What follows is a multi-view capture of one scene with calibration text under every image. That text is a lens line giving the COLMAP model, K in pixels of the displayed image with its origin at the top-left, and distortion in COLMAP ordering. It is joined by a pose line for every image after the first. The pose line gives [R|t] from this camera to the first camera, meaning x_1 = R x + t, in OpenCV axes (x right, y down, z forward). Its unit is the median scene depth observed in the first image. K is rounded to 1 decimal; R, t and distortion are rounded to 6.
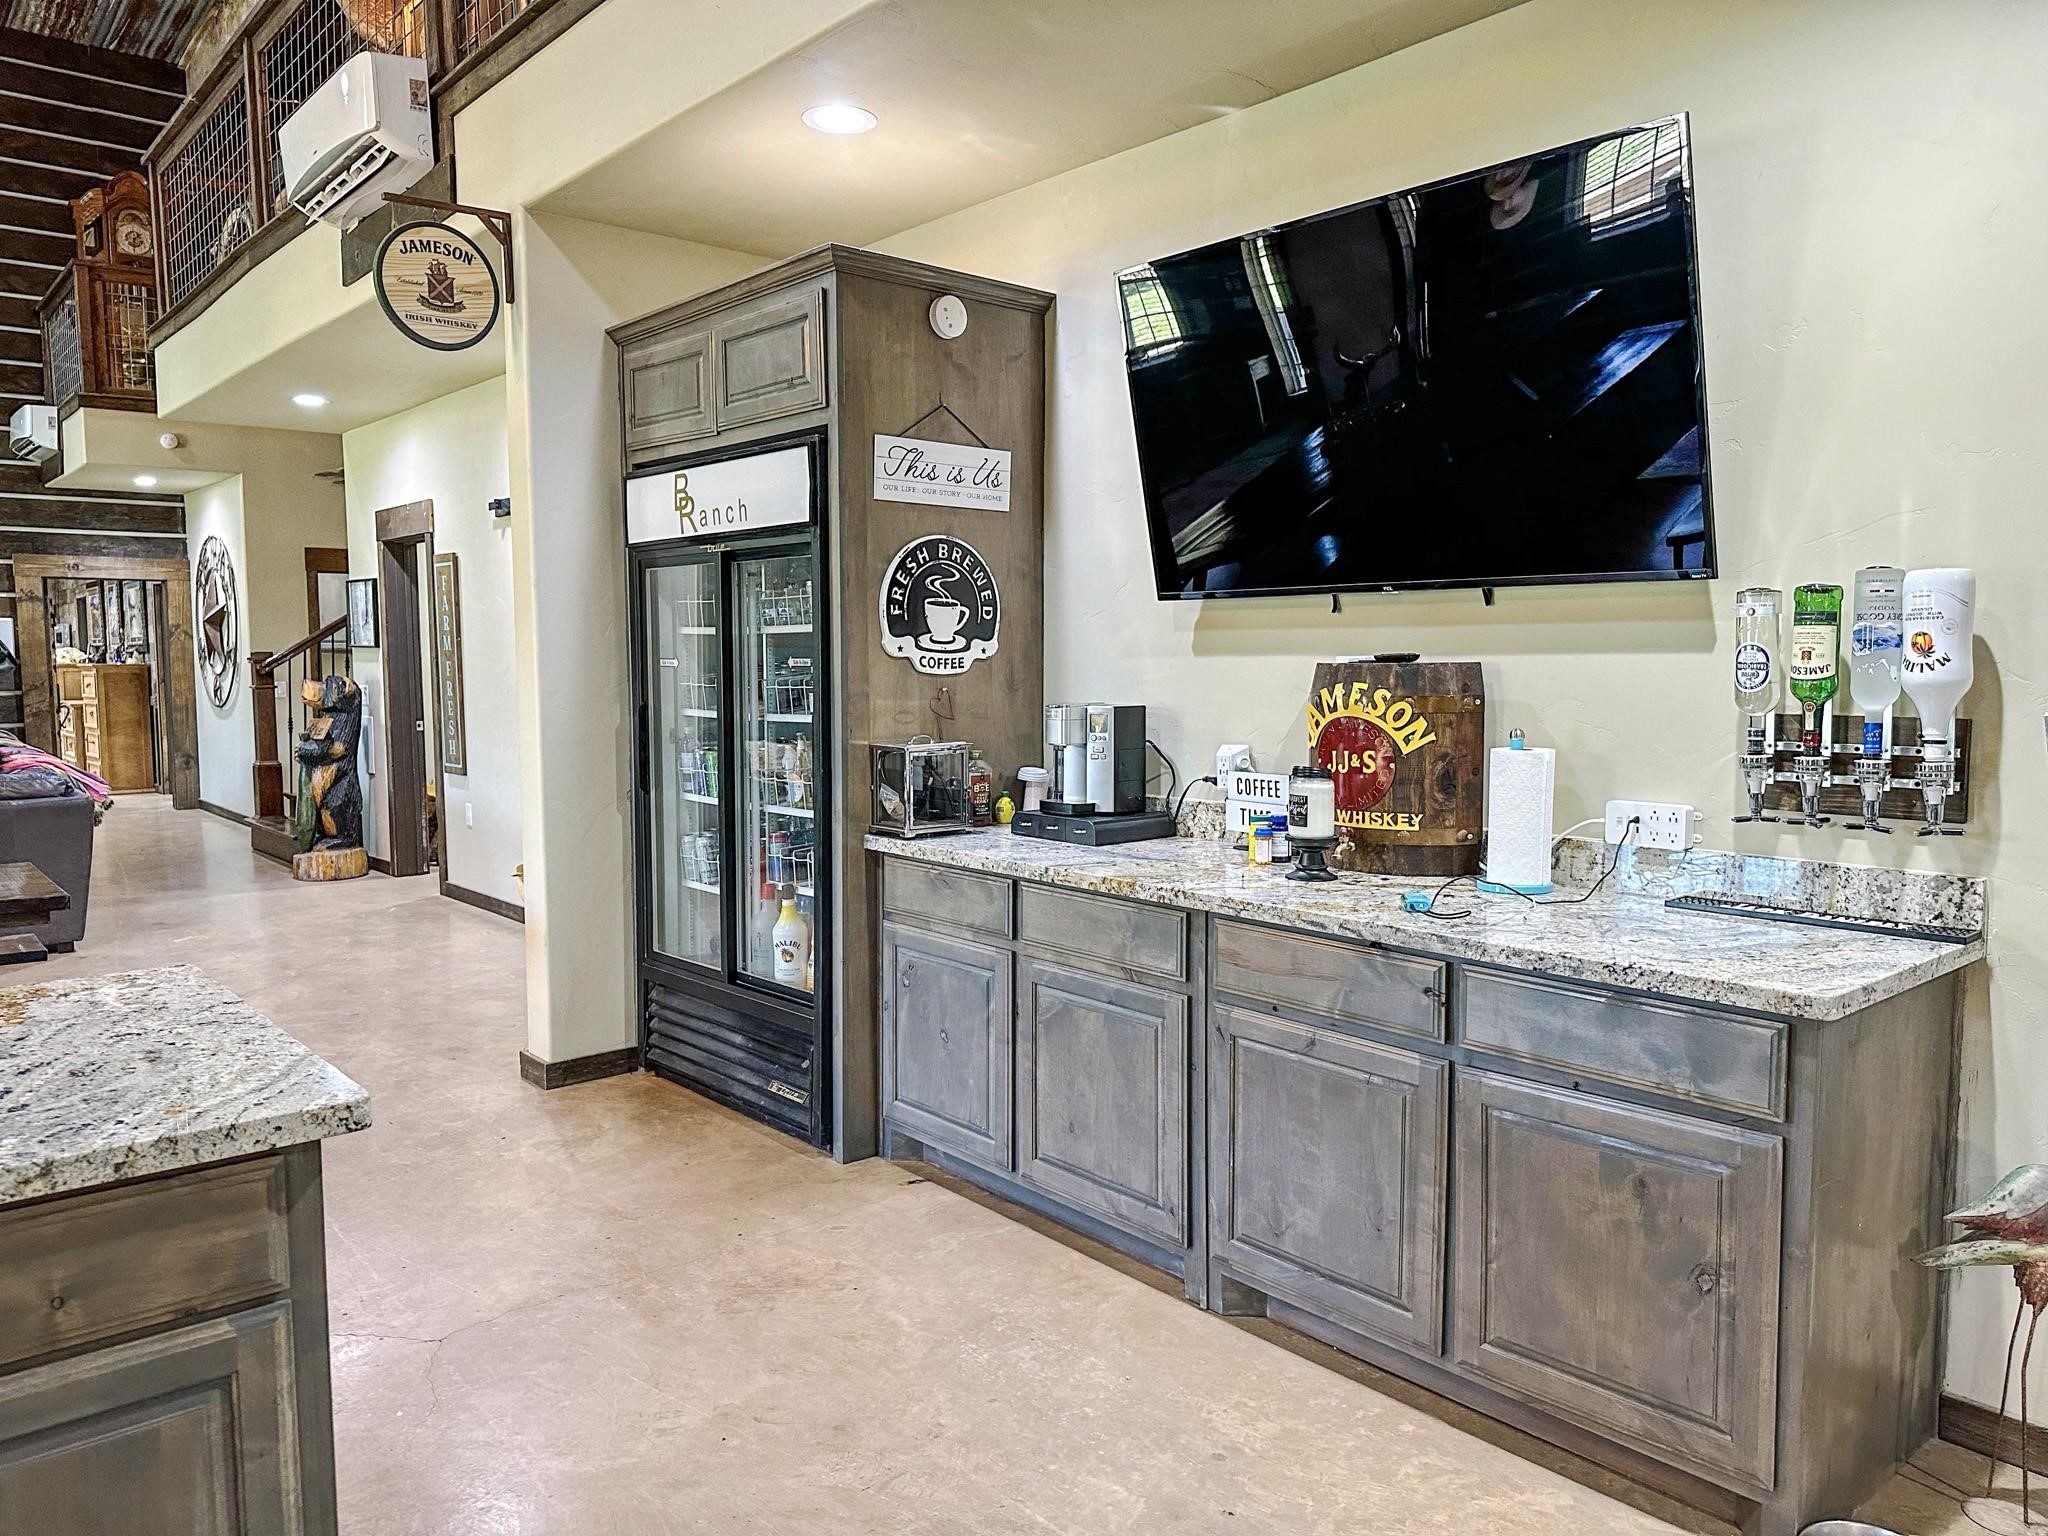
lens RADIAL K [[1438.4, 0, 1025.0], [0, 1438.4, 772.9], [0, 0, 1]] dist [0.004471, 0.001118]
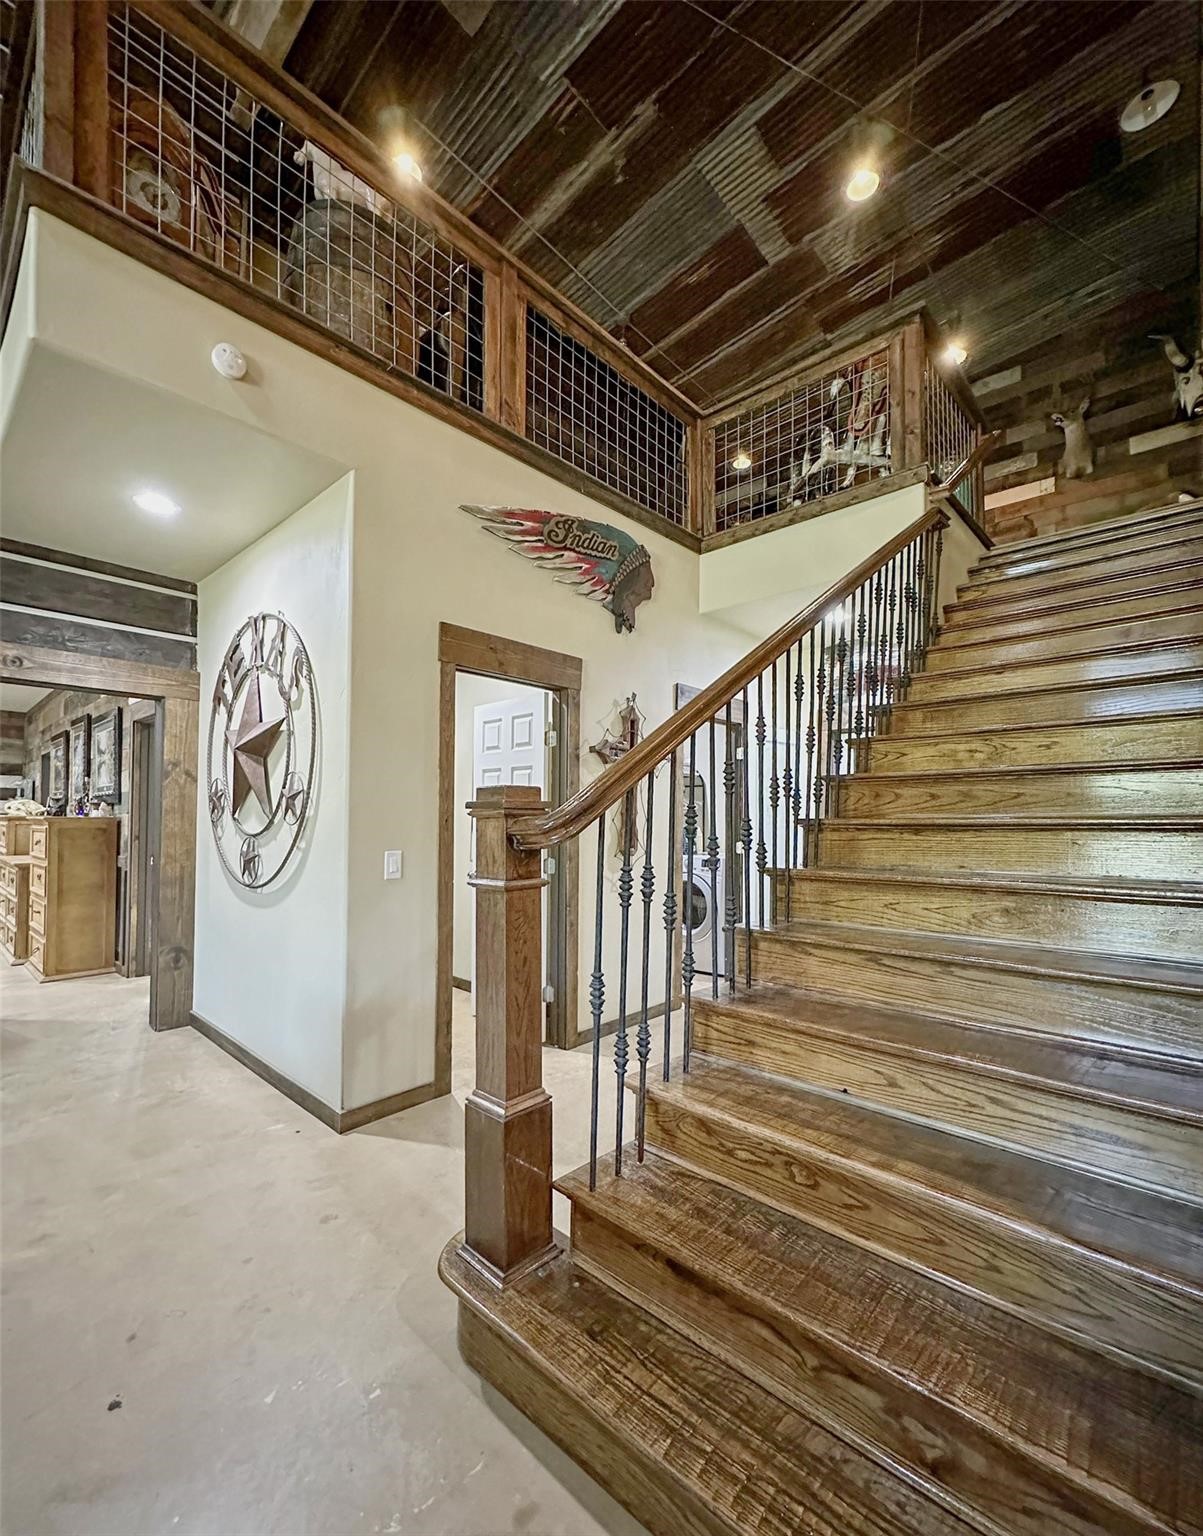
lens RADIAL K [[648.0, 0, 616.1], [0, 648.0, 810.6], [0, 0, 1]] dist [-0.000629, -0.000135]
pose [[0.991532, 0.012382, 0.129269, -0.373493], [-0.000187, 0.995579, -0.093927, -0.044484], [-0.129860, 0.093108, 0.987151, 0.595588]]
